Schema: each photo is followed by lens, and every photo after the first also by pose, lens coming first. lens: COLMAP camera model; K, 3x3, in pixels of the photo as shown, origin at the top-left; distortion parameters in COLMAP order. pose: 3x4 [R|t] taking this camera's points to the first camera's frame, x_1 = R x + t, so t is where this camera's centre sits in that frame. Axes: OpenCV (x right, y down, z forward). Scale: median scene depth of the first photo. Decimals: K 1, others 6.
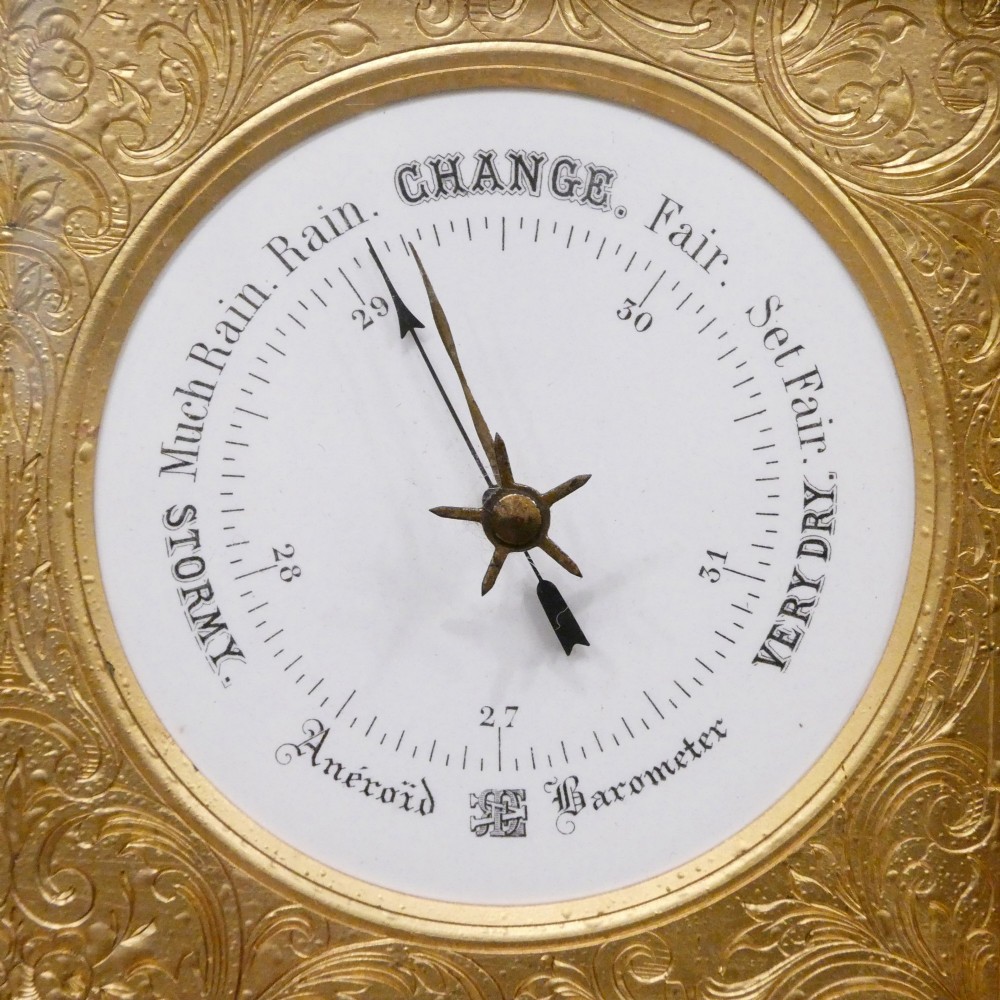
lens RADIAL K [[1972.3, 0, 530.9], [0, 1972.3, 482.1], [0, 0, 1]] dist [-0.021863, 0.000000]
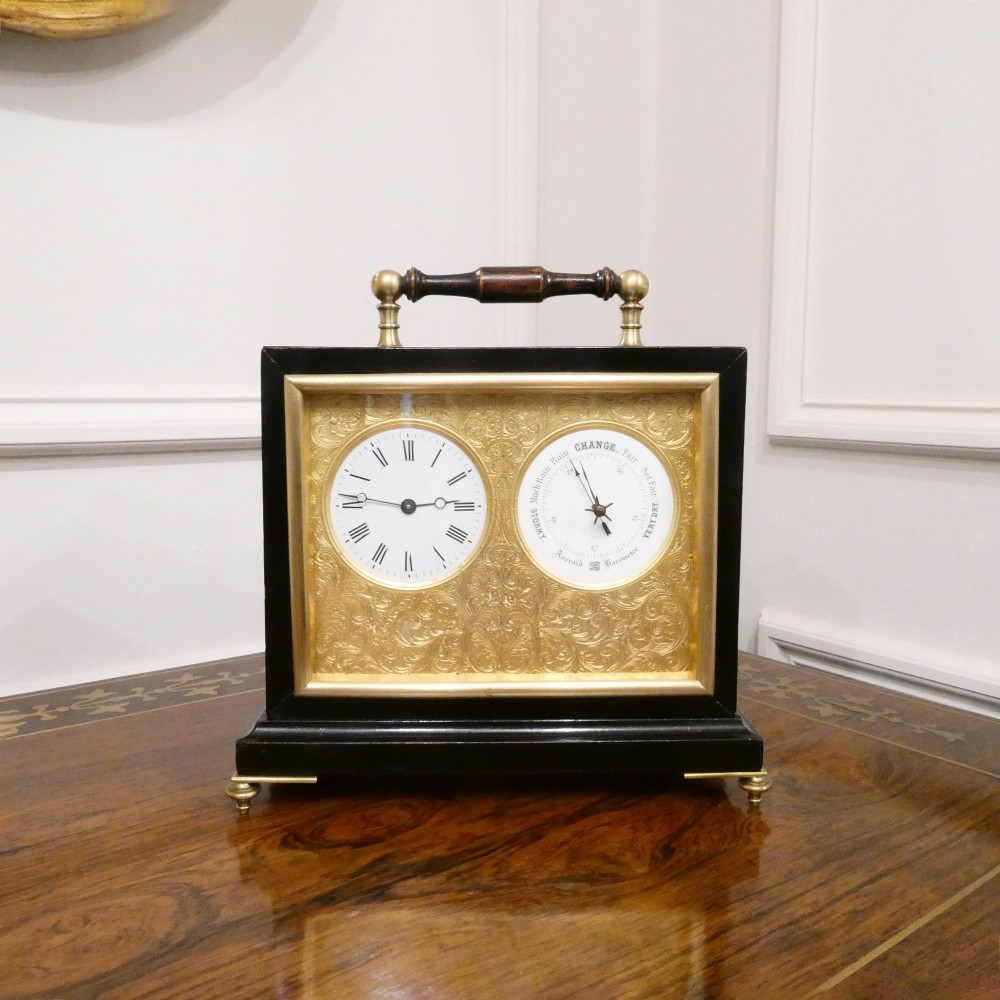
lens RADIAL K [[1030.7, 0, 498.0], [0, 1030.7, 502.0], [0, 0, 1]] dist [-0.012087, 0.000000]
pose [[0.999860, -0.015176, -0.006989, -0.255611], [0.015557, 0.998194, 0.058031, -0.168009], [0.006095, -0.058131, 0.998290, -1.759539]]
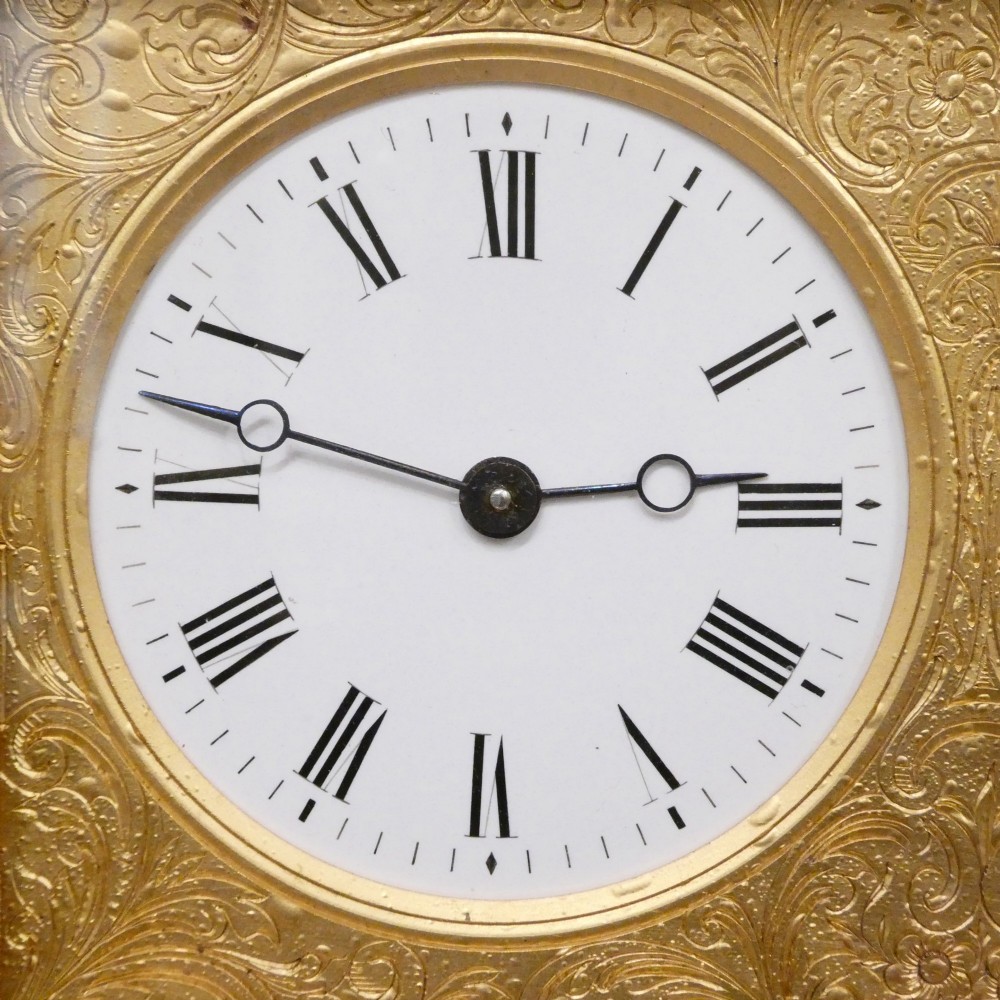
lens RADIAL K [[2028.7, 0, 498.2], [0, 2028.7, 489.8], [0, 0, 1]] dist [-0.049688, 0.000000]
pose [[0.999971, 0.005285, -0.005567, -0.510366], [-0.005272, 0.999983, 0.002331, -0.005947], [0.005579, -0.002301, 0.999982, -0.038879]]
